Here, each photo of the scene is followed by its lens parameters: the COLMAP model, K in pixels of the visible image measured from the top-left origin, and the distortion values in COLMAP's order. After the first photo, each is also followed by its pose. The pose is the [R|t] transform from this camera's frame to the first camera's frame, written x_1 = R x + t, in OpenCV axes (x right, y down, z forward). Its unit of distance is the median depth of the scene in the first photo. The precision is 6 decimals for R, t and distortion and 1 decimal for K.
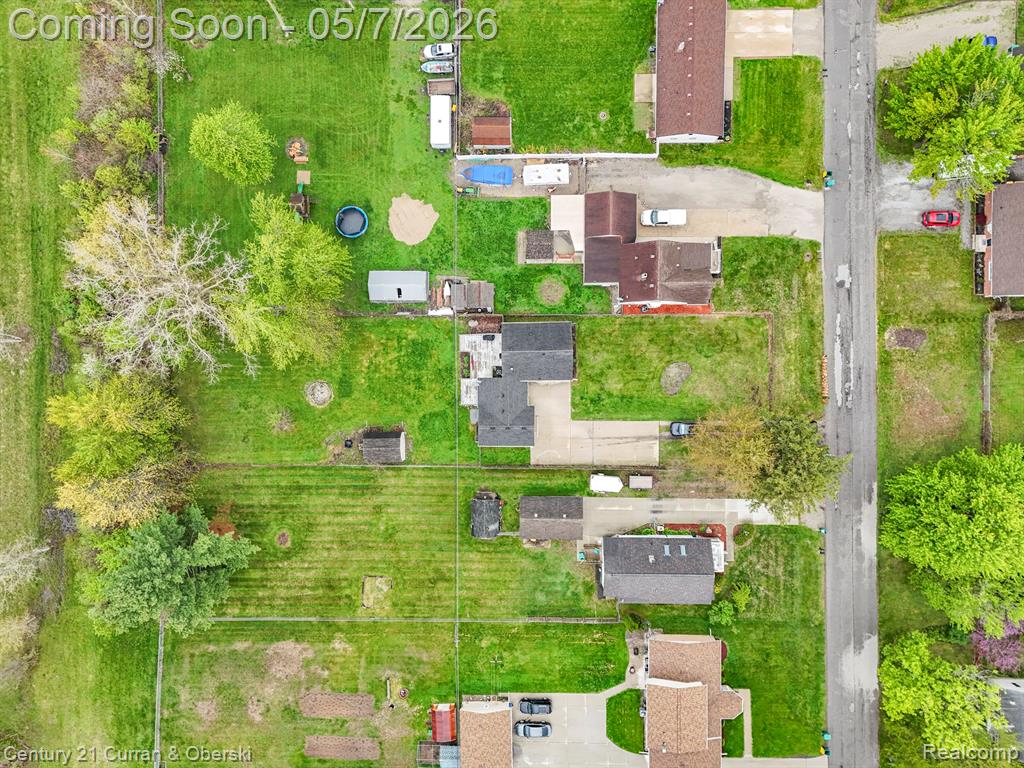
lens RADIAL K [[747.3, 0, 510.1], [0, 747.3, 381.3], [0, 0, 1]] dist [0.077367, -0.067002]
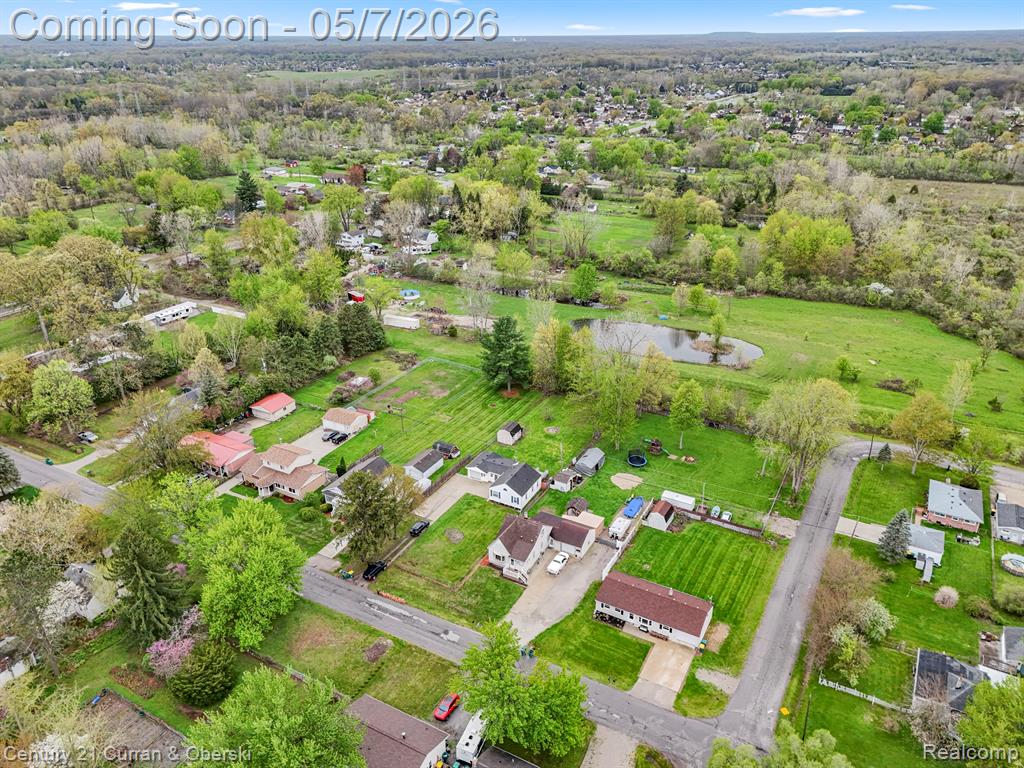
lens RADIAL K [[747.6, 0, 510.3], [0, 747.6, 371.5], [0, 0, 1]] dist [0.102716, -0.116122]
pose [[-0.479849, 0.385663, -0.788041, 1.176478], [-0.877294, -0.200633, 0.436007, -0.660478], [0.010044, 0.900561, 0.434613, 0.096954]]
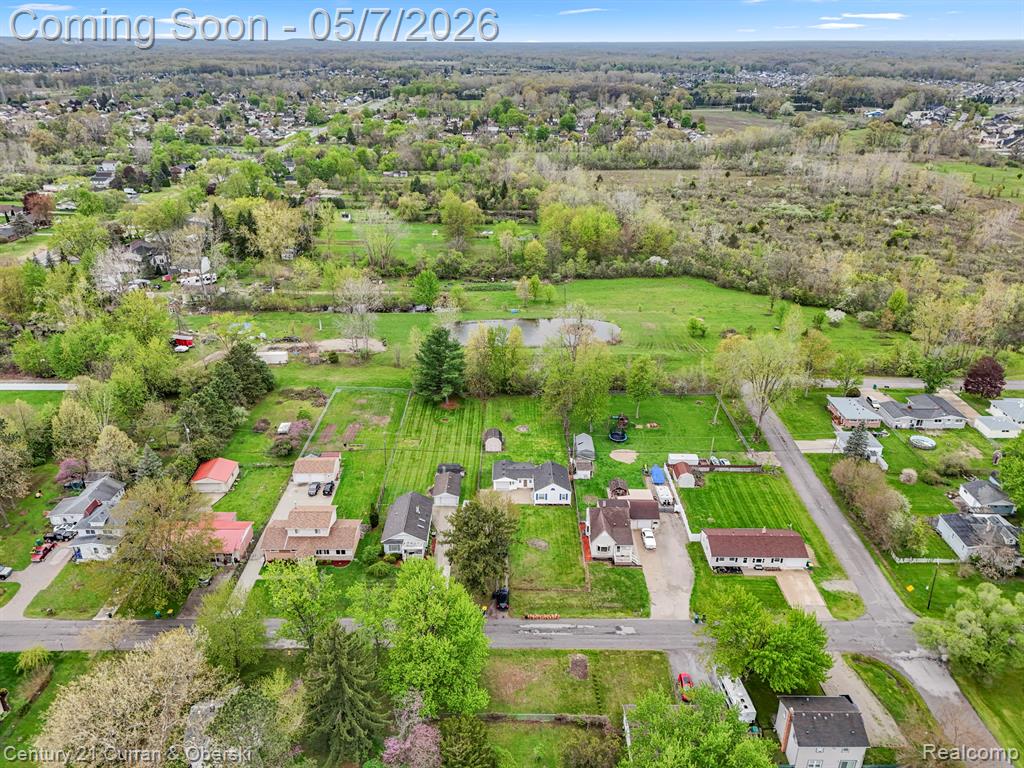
lens RADIAL K [[747.6, 0, 510.3], [0, 747.6, 371.5], [0, 0, 1]] dist [0.102716, -0.116122]
pose [[-0.000249, 0.427251, -0.904133, 1.367447], [-0.999908, -0.012346, -0.005559, 0.059910], [-0.013537, 0.904049, 0.427215, 0.095653]]
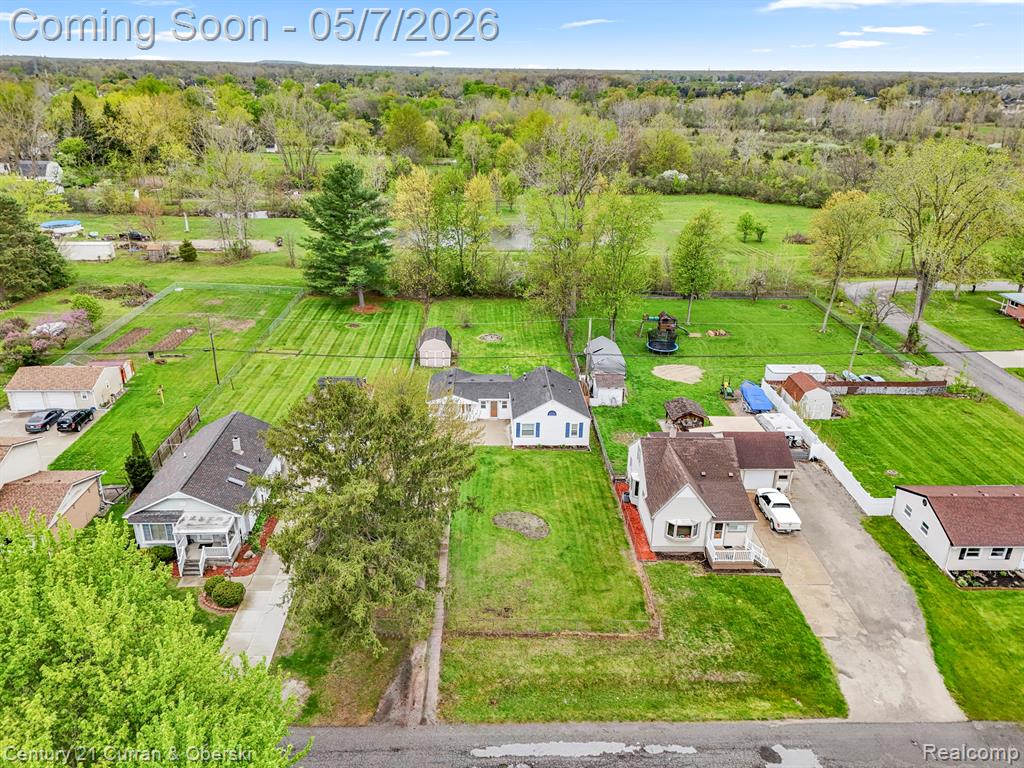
lens RADIAL K [[747.3, 0, 510.1], [0, 747.3, 381.3], [0, 0, 1]] dist [0.077367, -0.067002]
pose [[0.030986, 0.411071, -0.911077, 0.721393], [-0.999164, -0.011591, -0.039211, 0.029805], [-0.026678, 0.911530, 0.410368, 0.647960]]
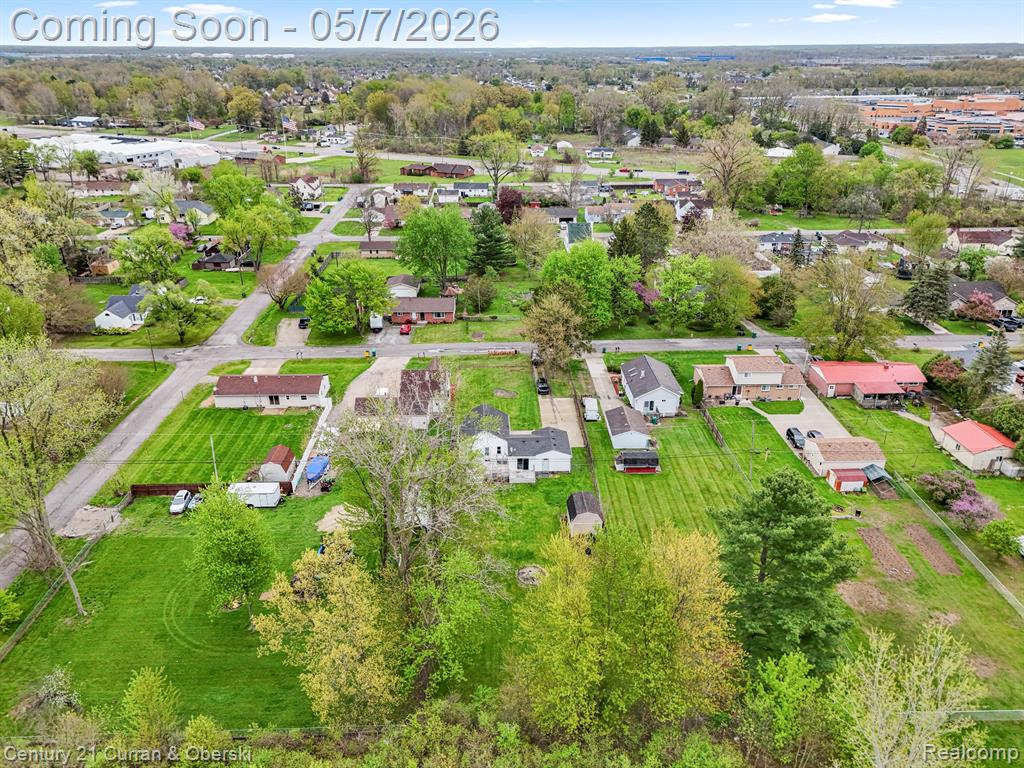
lens RADIAL K [[747.3, 0, 510.1], [0, 747.3, 381.3], [0, 0, 1]] dist [0.077367, -0.067002]
pose [[-0.024821, -0.373579, 0.927266, -0.974360], [0.999538, -0.025540, 0.016466, -0.015210], [0.017531, 0.927247, 0.374041, 0.493022]]
